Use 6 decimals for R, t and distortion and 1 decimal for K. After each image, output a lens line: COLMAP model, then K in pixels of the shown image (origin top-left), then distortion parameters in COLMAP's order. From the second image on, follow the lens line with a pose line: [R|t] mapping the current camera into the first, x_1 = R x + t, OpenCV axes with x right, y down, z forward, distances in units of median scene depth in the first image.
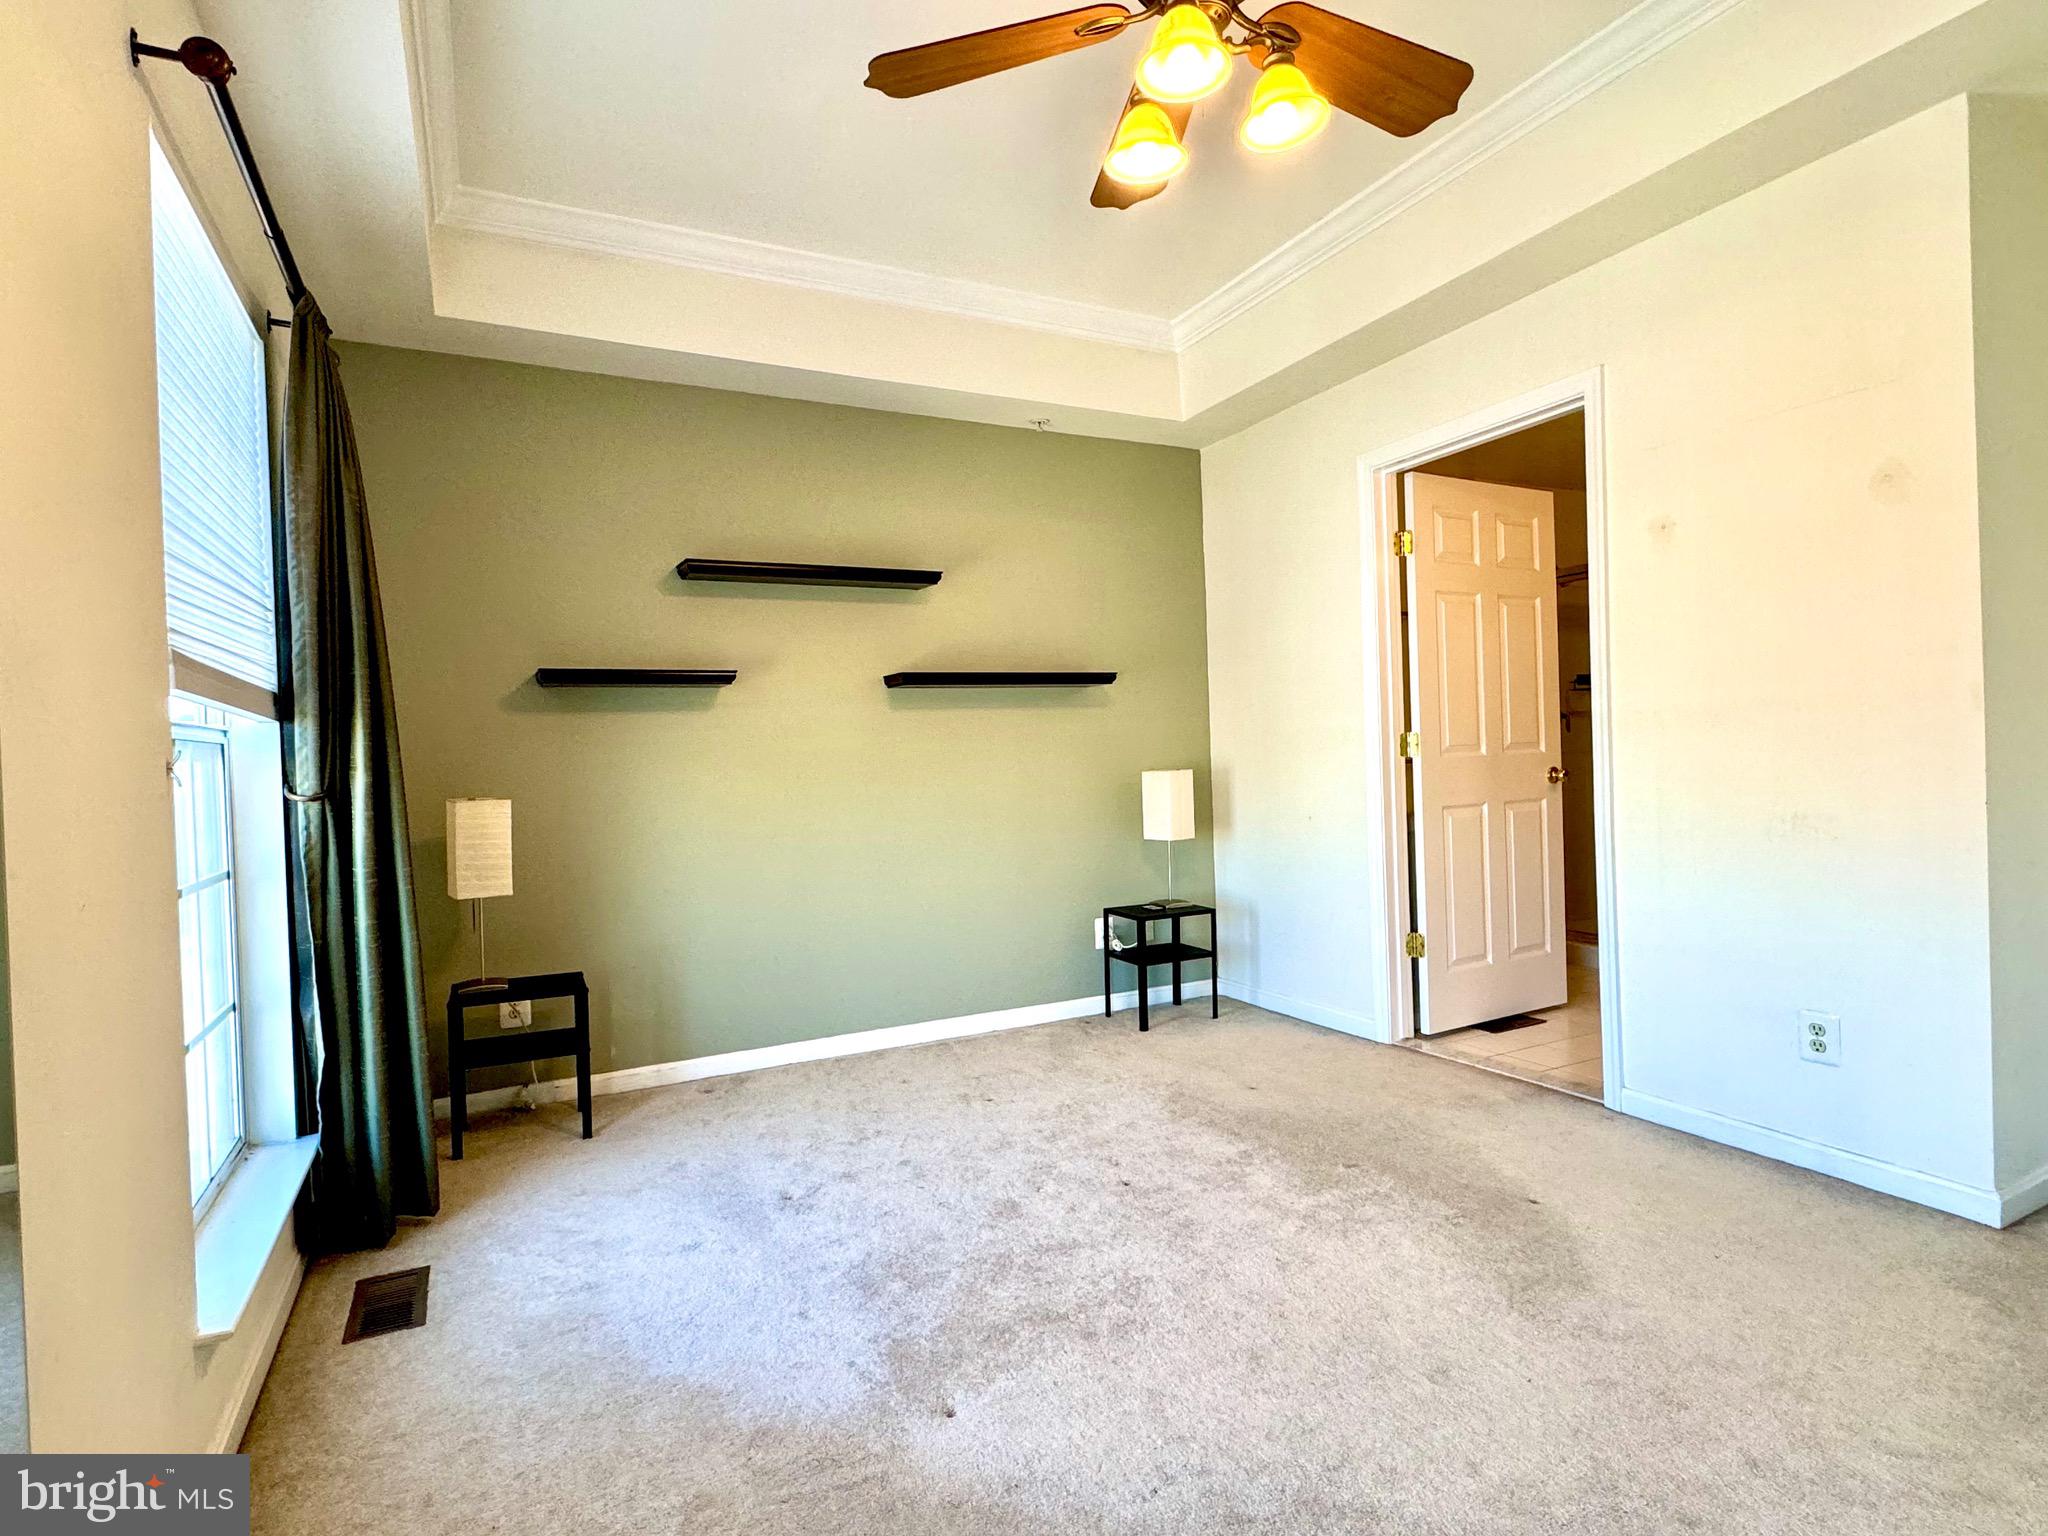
lens RADIAL K [[1054.6, 0, 1015.8], [0, 1054.6, 766.2], [0, 0, 1]] dist [0.004570, 0.000670]
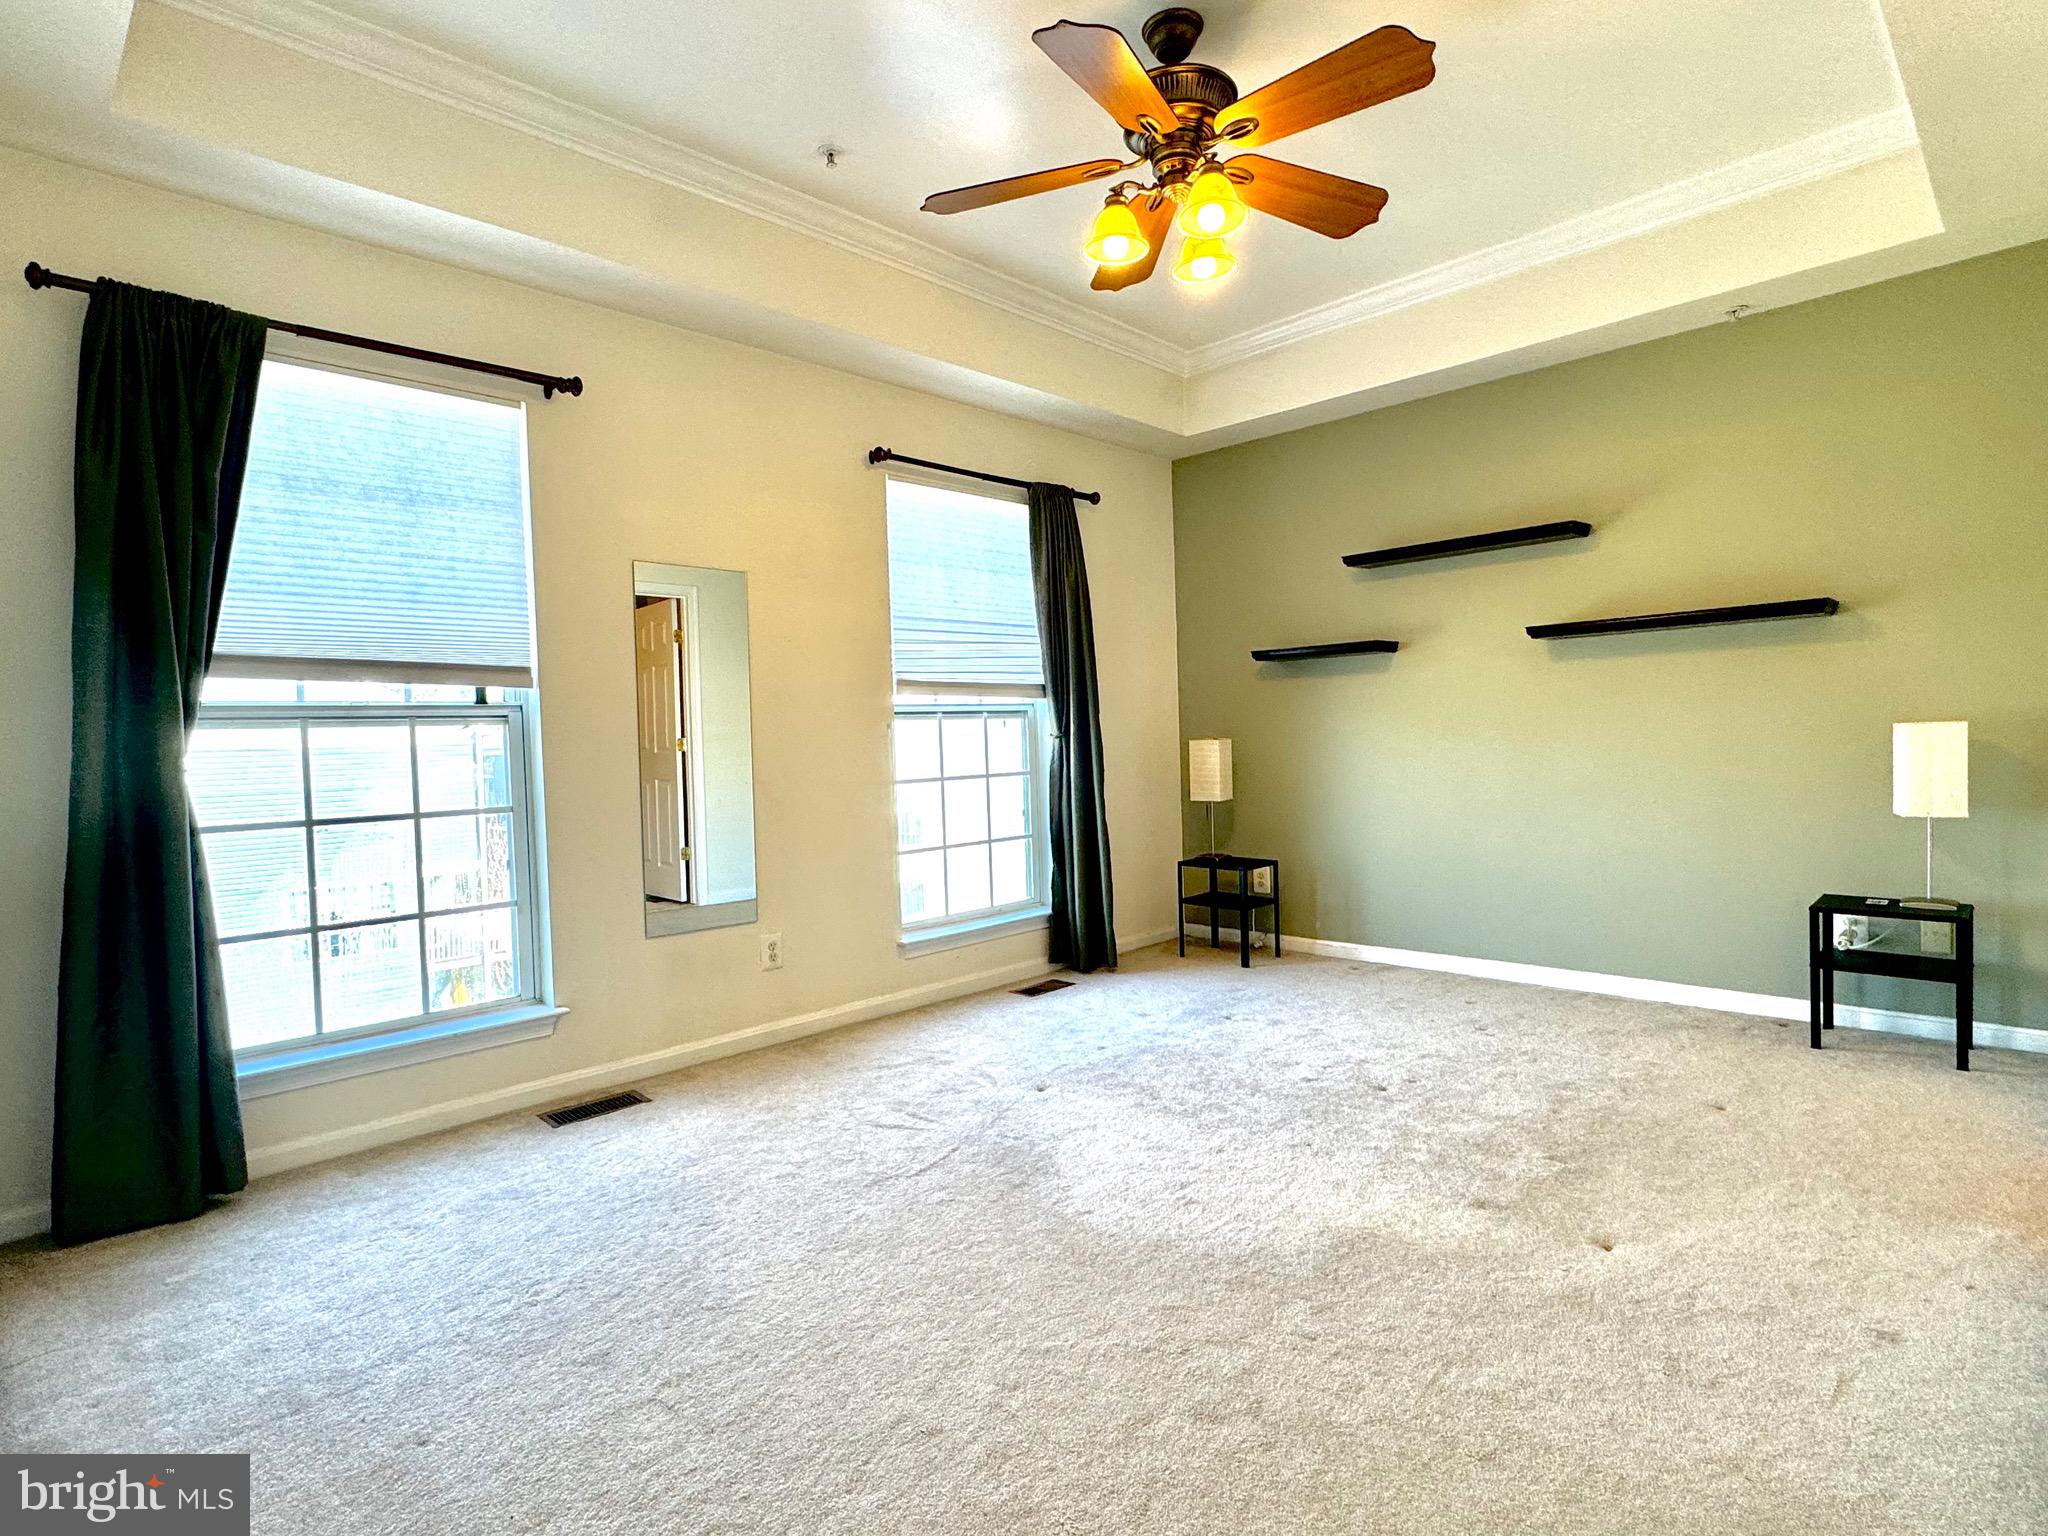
lens RADIAL K [[1054.6, 0, 1015.8], [0, 1054.6, 766.2], [0, 0, 1]] dist [0.004570, 0.000670]
pose [[0.317160, 0.052002, -0.946945, 0.780122], [0.011090, 0.998224, 0.058532, -0.019943], [0.948307, -0.029065, 0.316020, 0.201103]]
